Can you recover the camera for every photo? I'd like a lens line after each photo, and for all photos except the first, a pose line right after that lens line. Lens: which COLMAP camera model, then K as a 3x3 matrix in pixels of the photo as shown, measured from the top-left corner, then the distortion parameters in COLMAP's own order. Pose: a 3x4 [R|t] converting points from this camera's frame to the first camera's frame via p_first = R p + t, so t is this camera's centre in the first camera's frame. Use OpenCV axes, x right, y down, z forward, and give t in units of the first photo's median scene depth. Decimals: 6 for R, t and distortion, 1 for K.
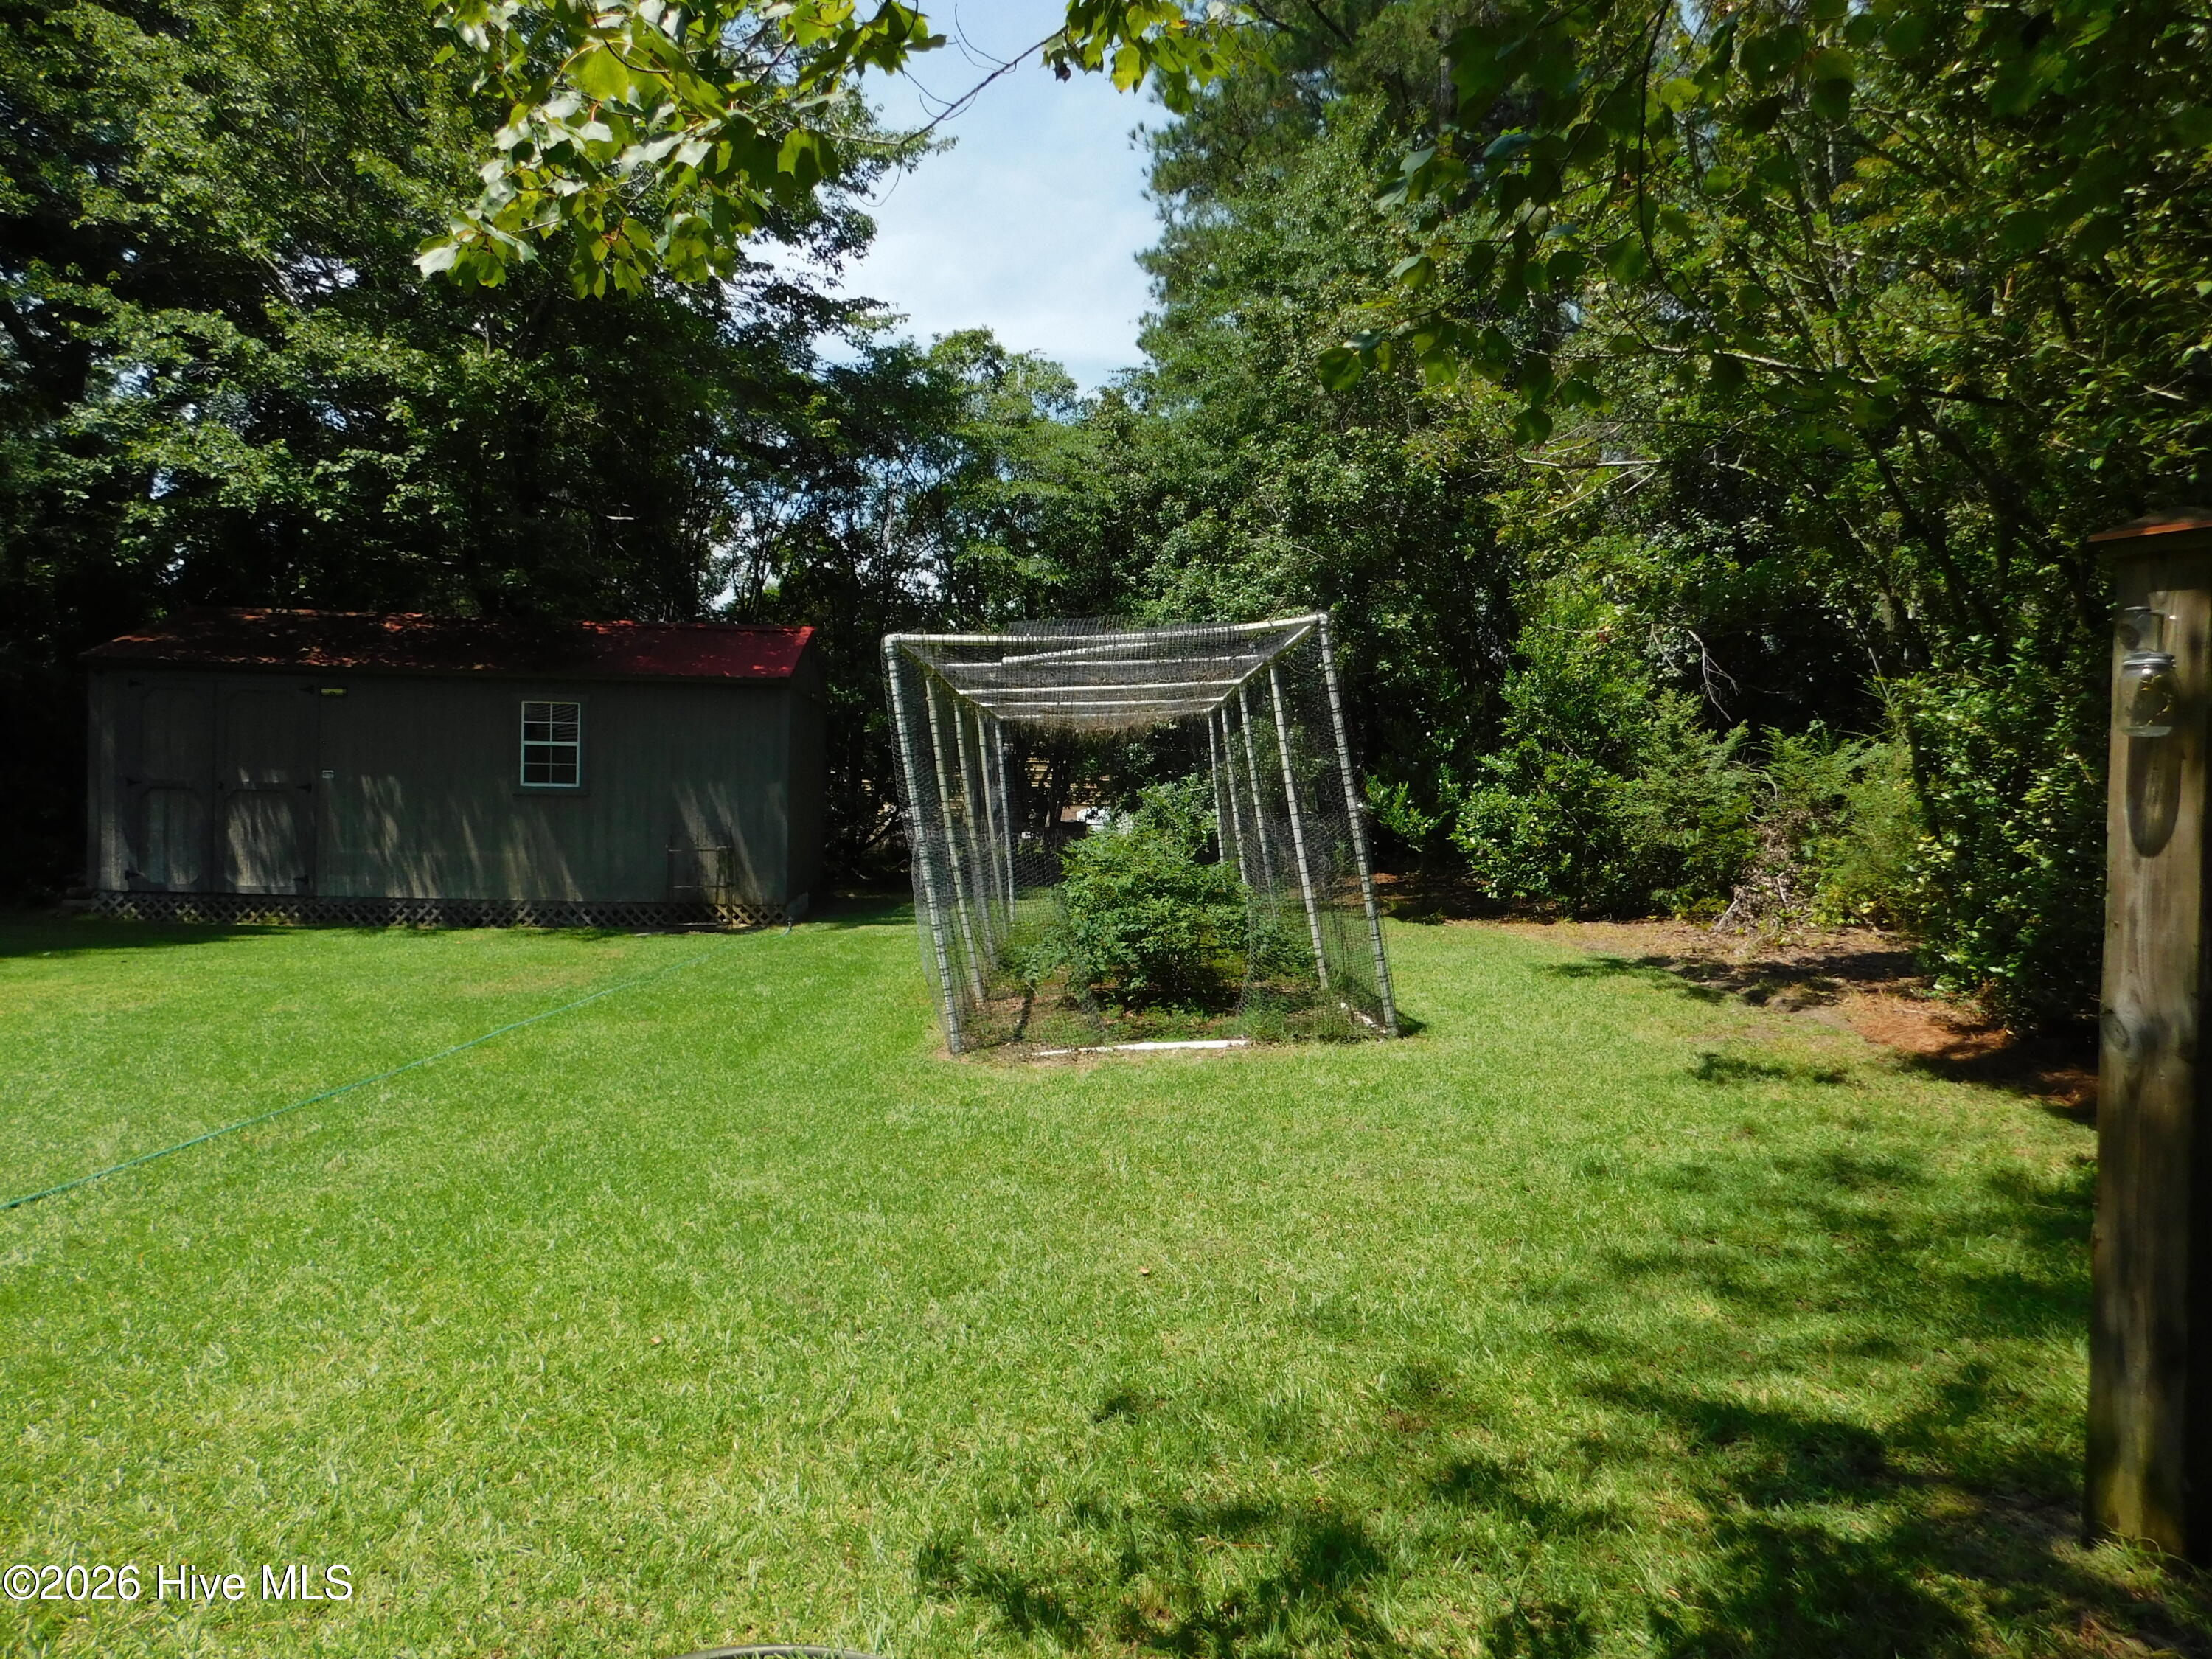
lens RADIAL K [[1439.9, 0, 1113.5], [0, 1439.9, 817.8], [0, 0, 1]] dist [-0.087445, 0.061446]
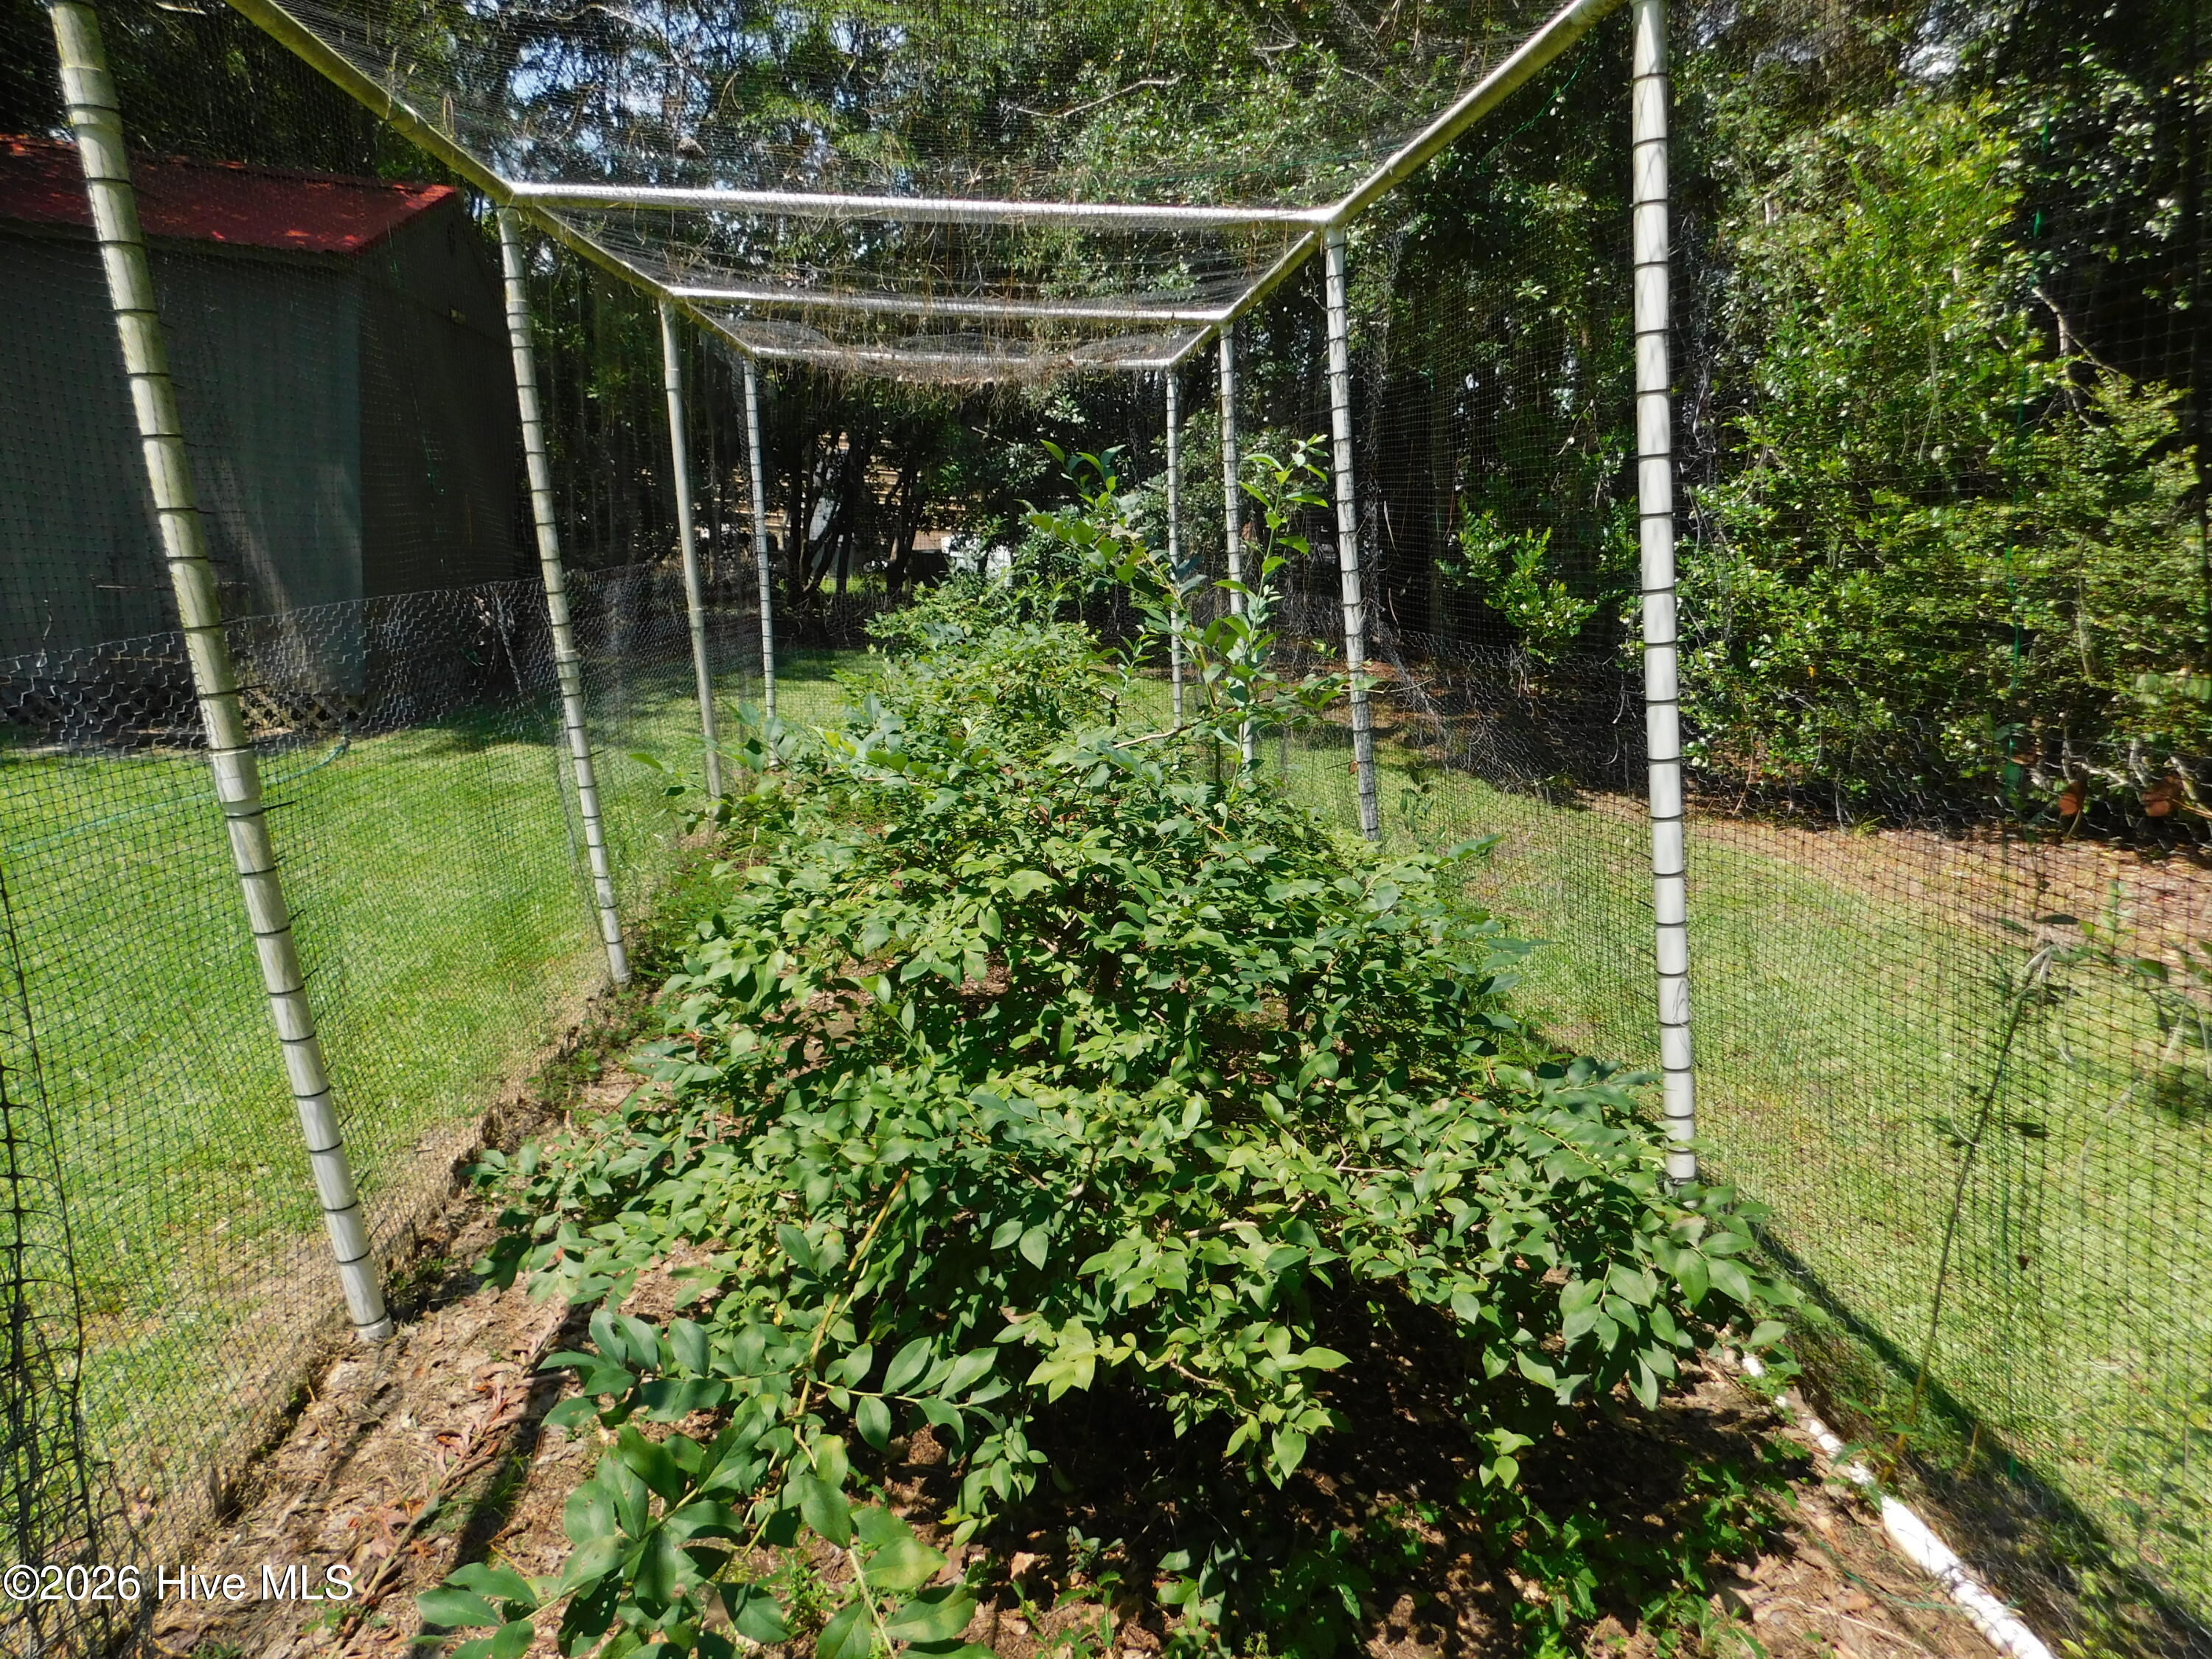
lens RADIAL K [[1439.9, 0, 1113.5], [0, 1439.9, 817.8], [0, 0, 1]] dist [-0.087445, 0.061446]
pose [[0.995006, 0.039507, 0.091662, 0.006548], [-0.055818, 0.981554, 0.182855, -0.007735], [-0.082747, -0.187059, 0.978858, 0.465355]]
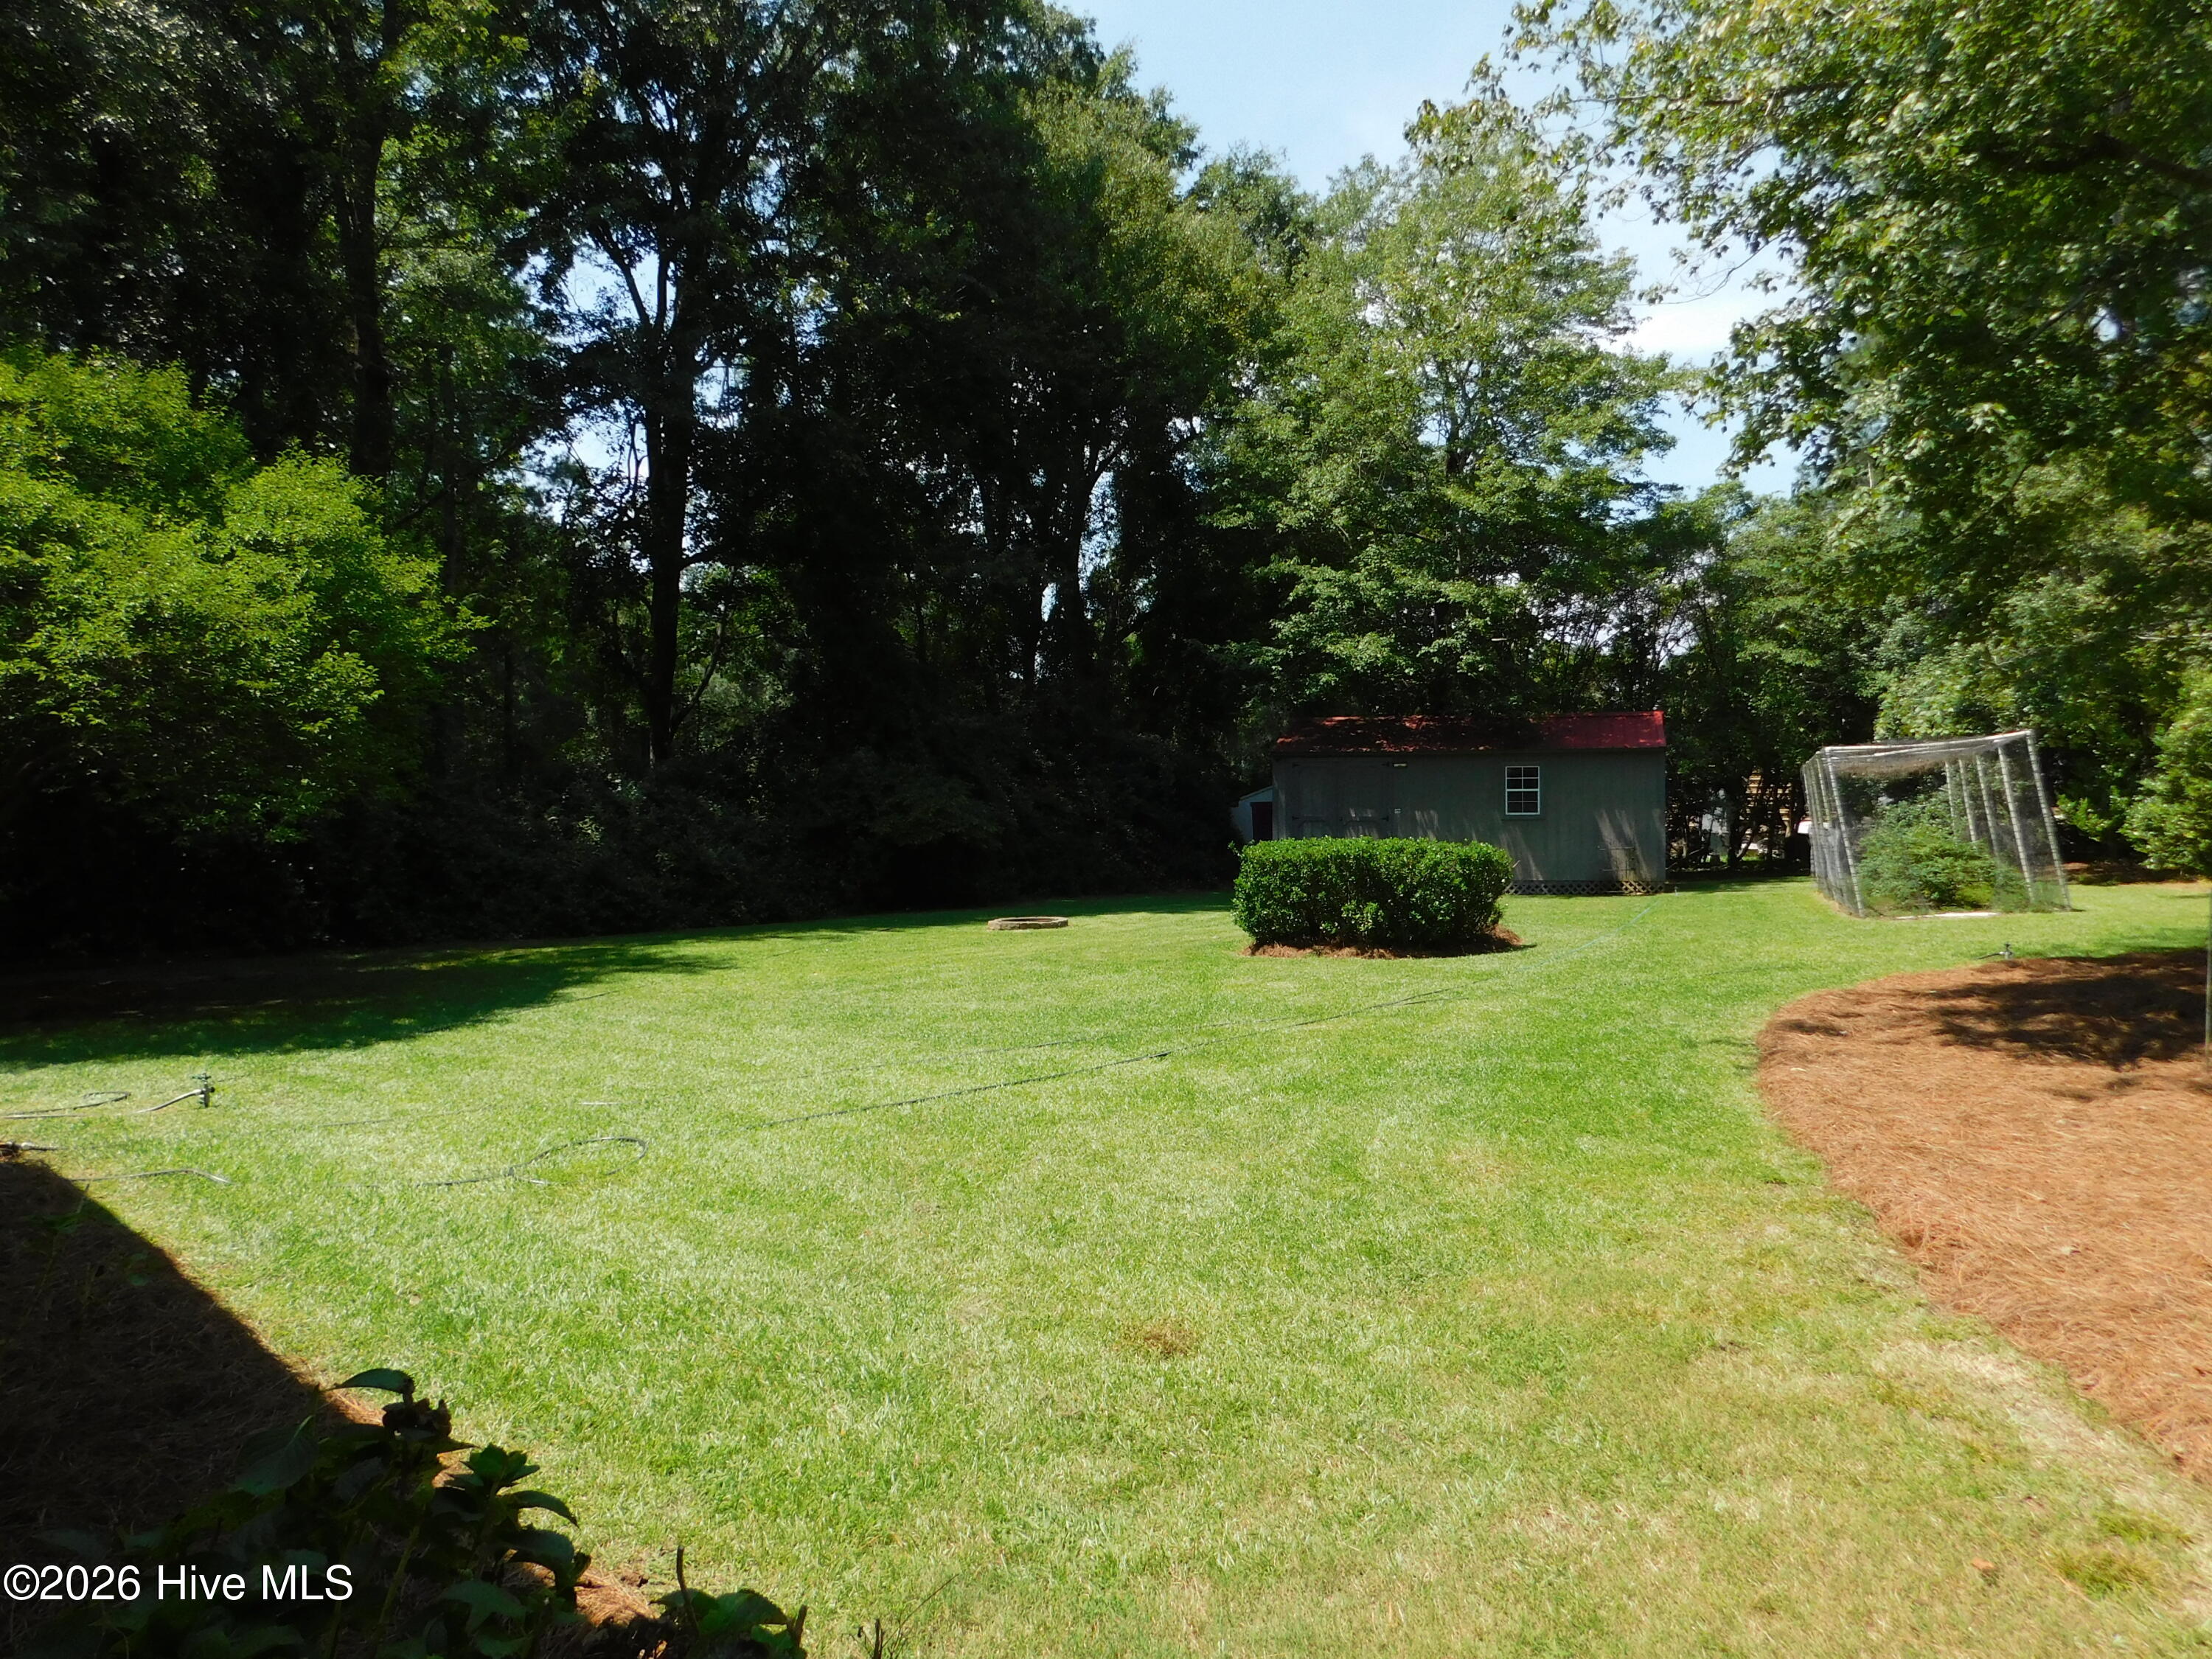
lens RADIAL K [[1439.9, 0, 1113.5], [0, 1439.9, 817.8], [0, 0, 1]] dist [-0.087445, 0.061446]
pose [[0.909712, -0.024642, -0.414507, -0.131106], [0.017317, 0.999621, -0.021420, 0.011370], [0.414878, 0.012308, 0.909794, -0.832703]]
